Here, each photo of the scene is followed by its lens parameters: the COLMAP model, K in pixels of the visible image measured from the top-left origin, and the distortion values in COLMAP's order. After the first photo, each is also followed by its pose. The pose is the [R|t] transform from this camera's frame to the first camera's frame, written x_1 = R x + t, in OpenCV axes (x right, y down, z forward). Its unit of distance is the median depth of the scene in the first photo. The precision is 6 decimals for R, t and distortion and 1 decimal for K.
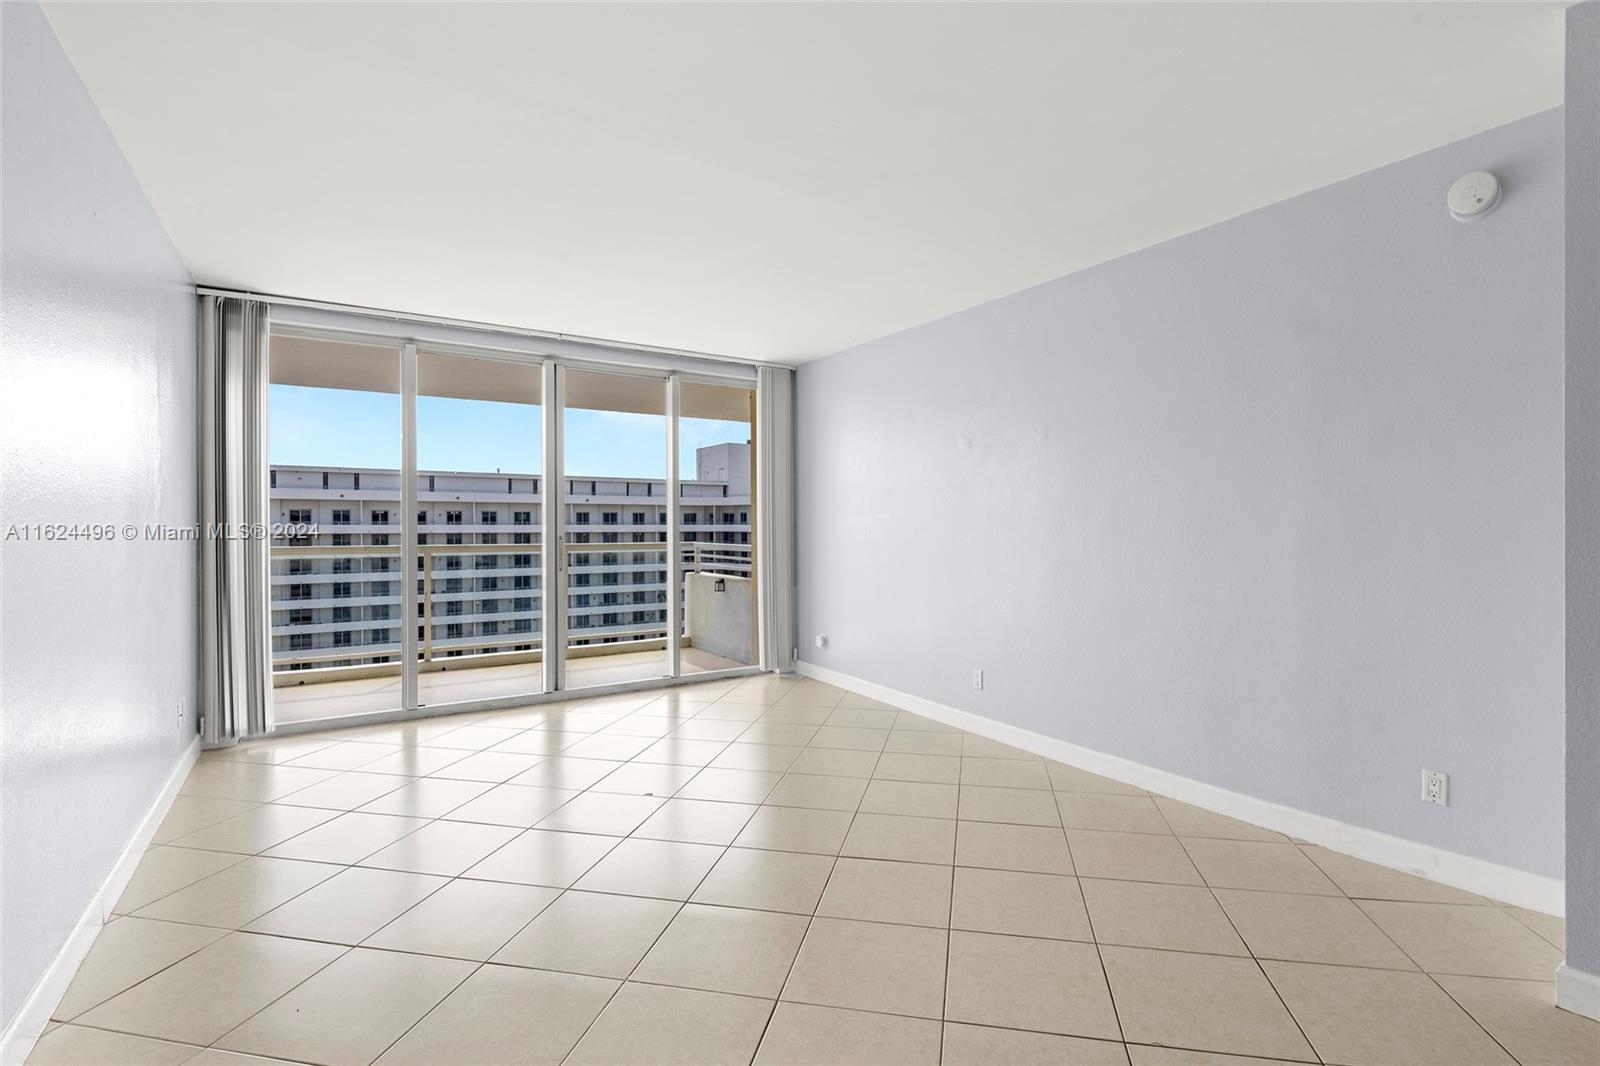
lens RADIAL K [[739.5, 0, 816.9], [0, 739.5, 529.3], [0, 0, 1]] dist [0.013931, -0.002017]
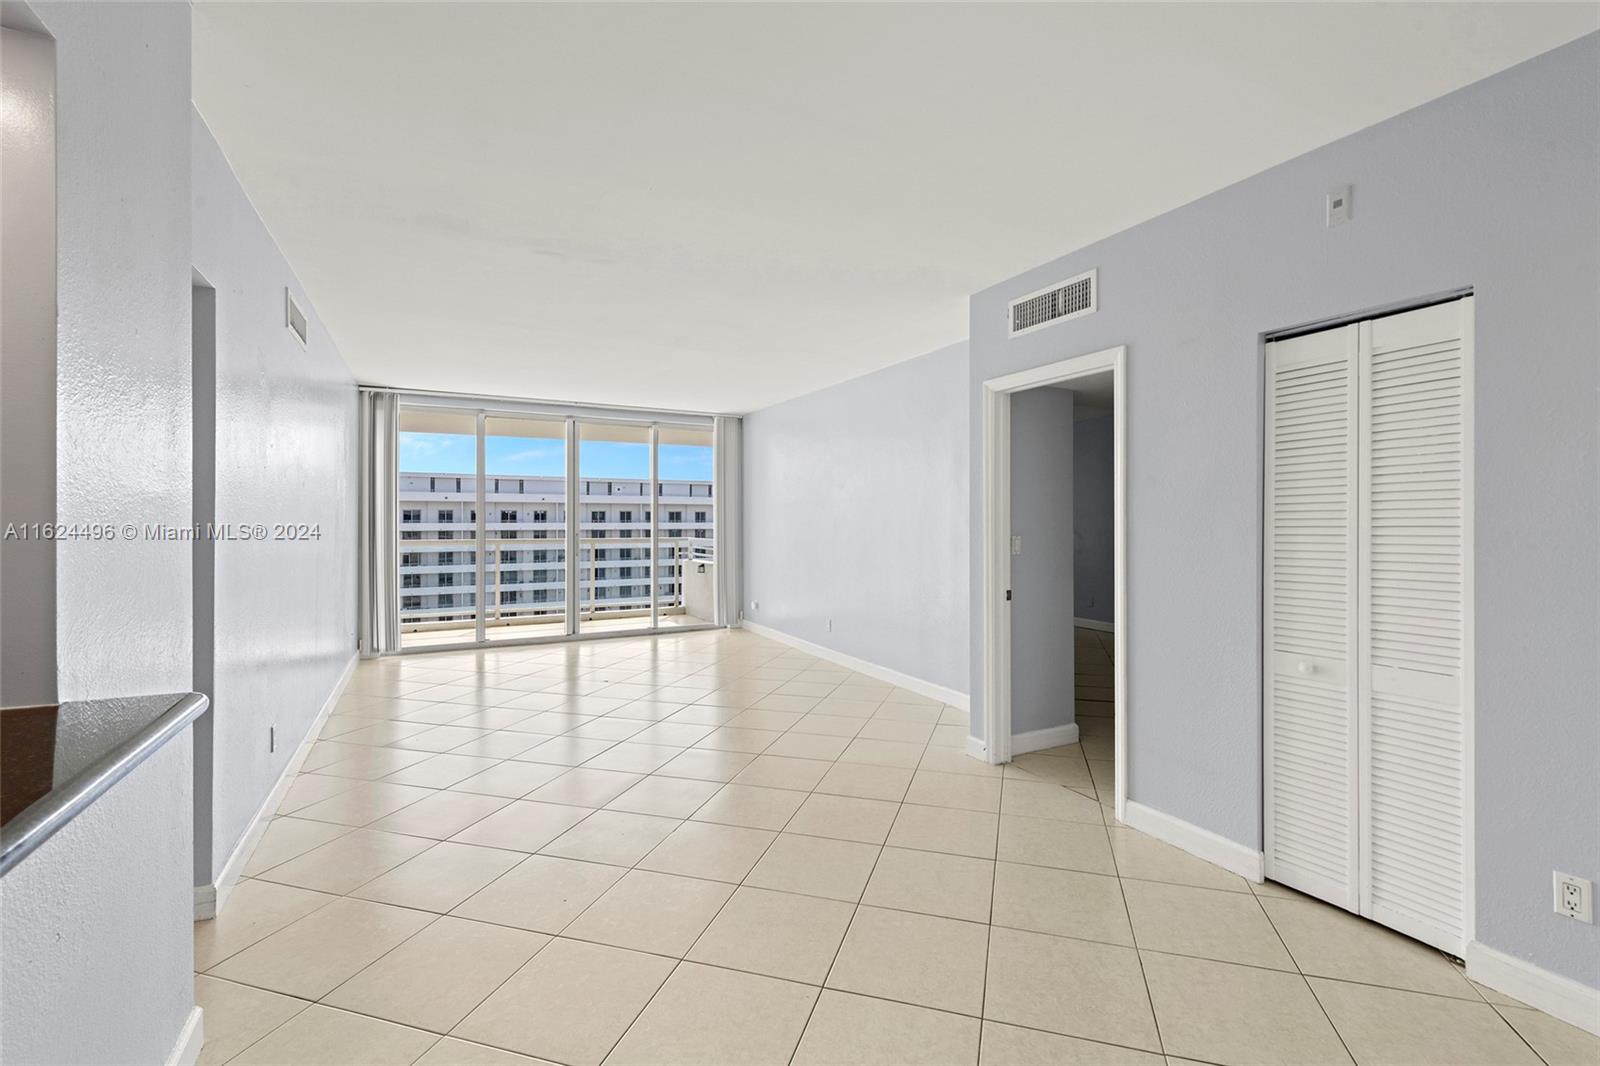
lens RADIAL K [[686.1, 0, 802.5], [0, 686.1, 522.8], [0, 0, 1]] dist [0.030680, 0.000349]
pose [[0.995653, 0.000186, -0.093145, 0.210737], [-0.000710, 0.999984, -0.005598, -0.003403], [0.093142, 0.005640, 0.995637, -0.314550]]
